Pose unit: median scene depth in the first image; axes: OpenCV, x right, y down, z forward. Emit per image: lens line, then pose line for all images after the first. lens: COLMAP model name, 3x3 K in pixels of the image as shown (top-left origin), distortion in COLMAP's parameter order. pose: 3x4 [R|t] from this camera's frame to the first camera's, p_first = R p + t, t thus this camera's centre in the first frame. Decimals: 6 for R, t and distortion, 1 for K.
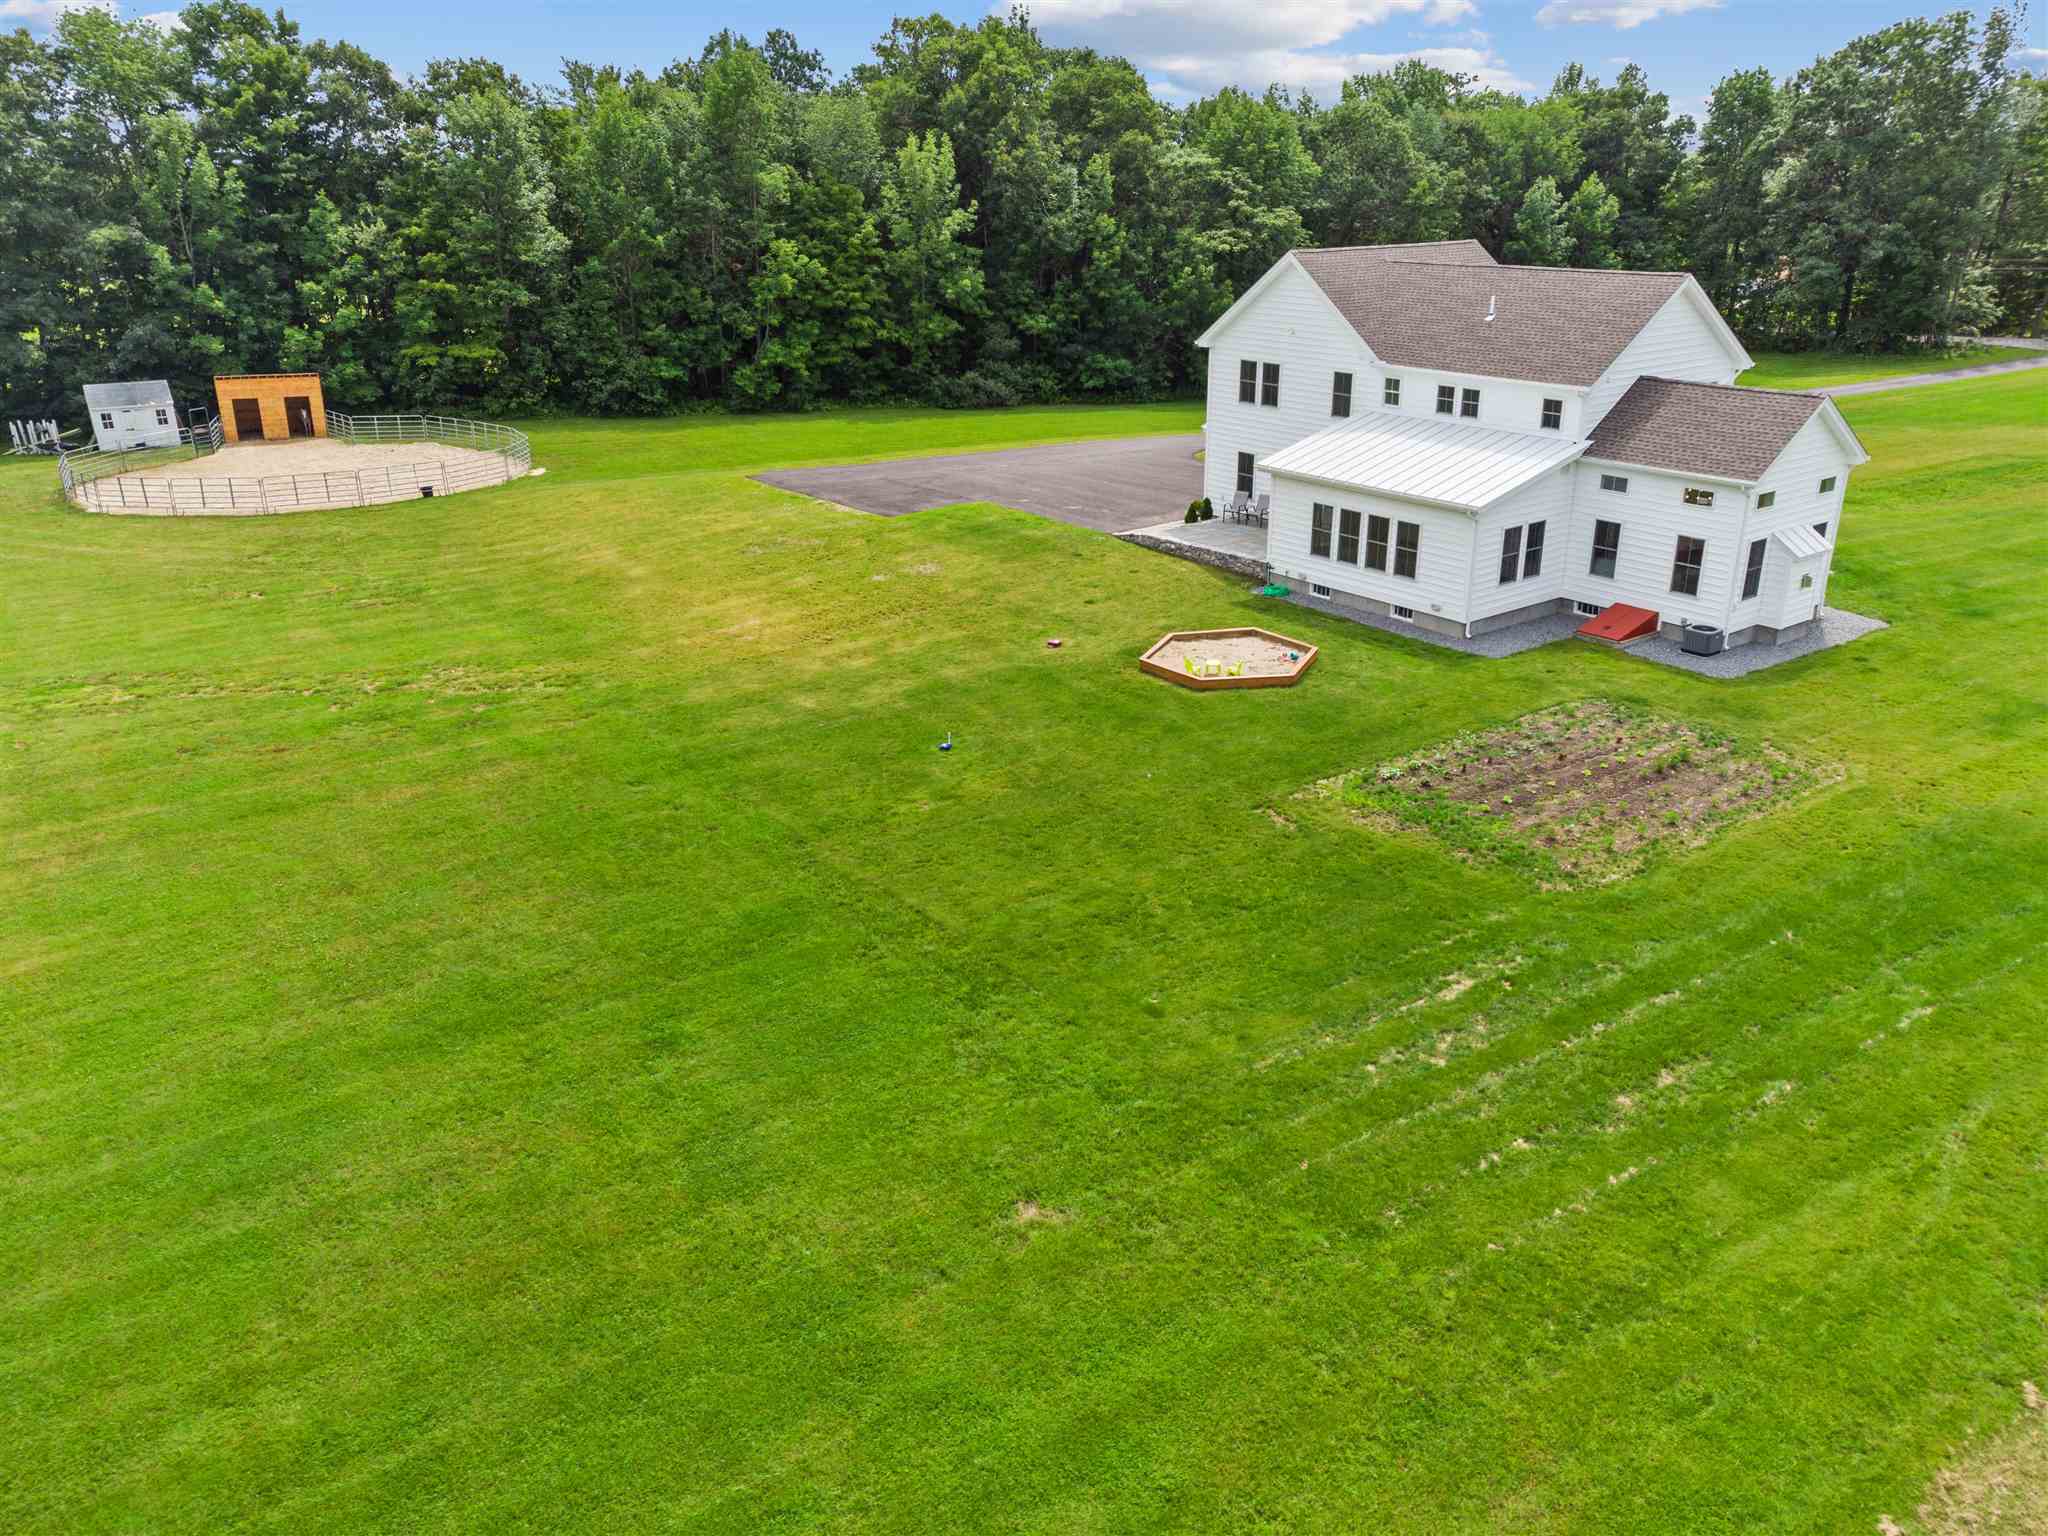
lens RADIAL K [[1534.0, 0, 1024.0], [0, 1534.0, 768.0], [0, 0, 1]] dist [-0.040885, 0.069391]
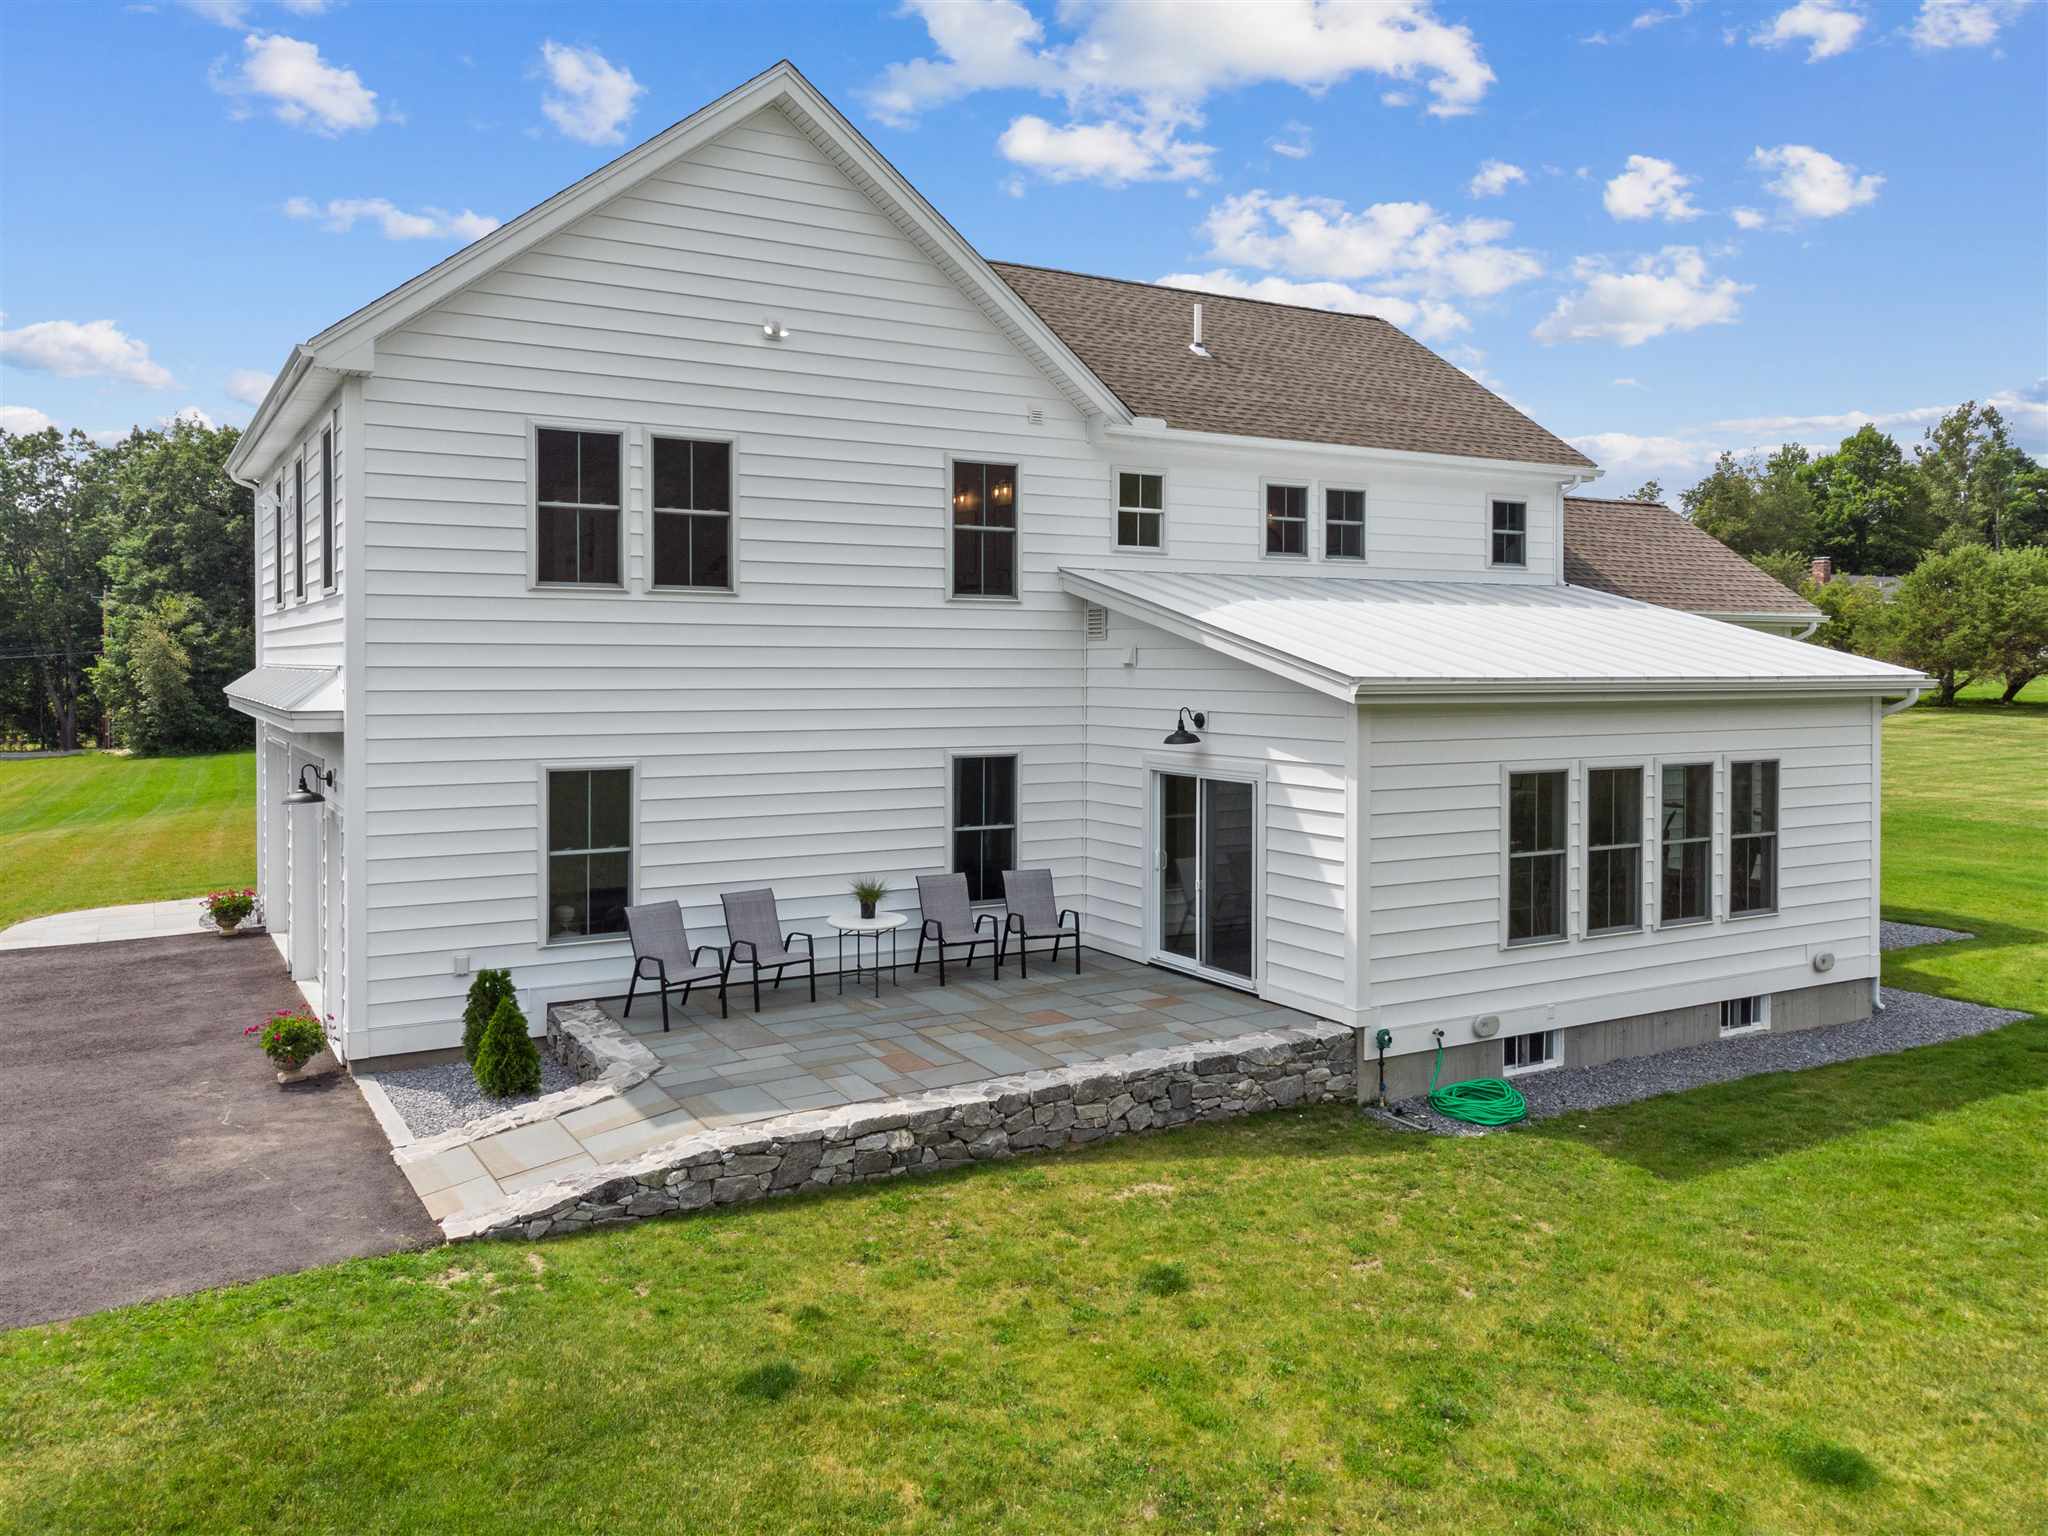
lens RADIAL K [[1548.6, 0, 1024.0], [0, 1548.6, 768.0], [0, 0, 1]] dist [0.007384, 0.072403]
pose [[0.127383, -0.050622, 0.990561, -0.128042], [0.366768, 0.930312, 0.000378, -0.206462], [-0.921550, 0.363258, 0.137073, 1.028080]]
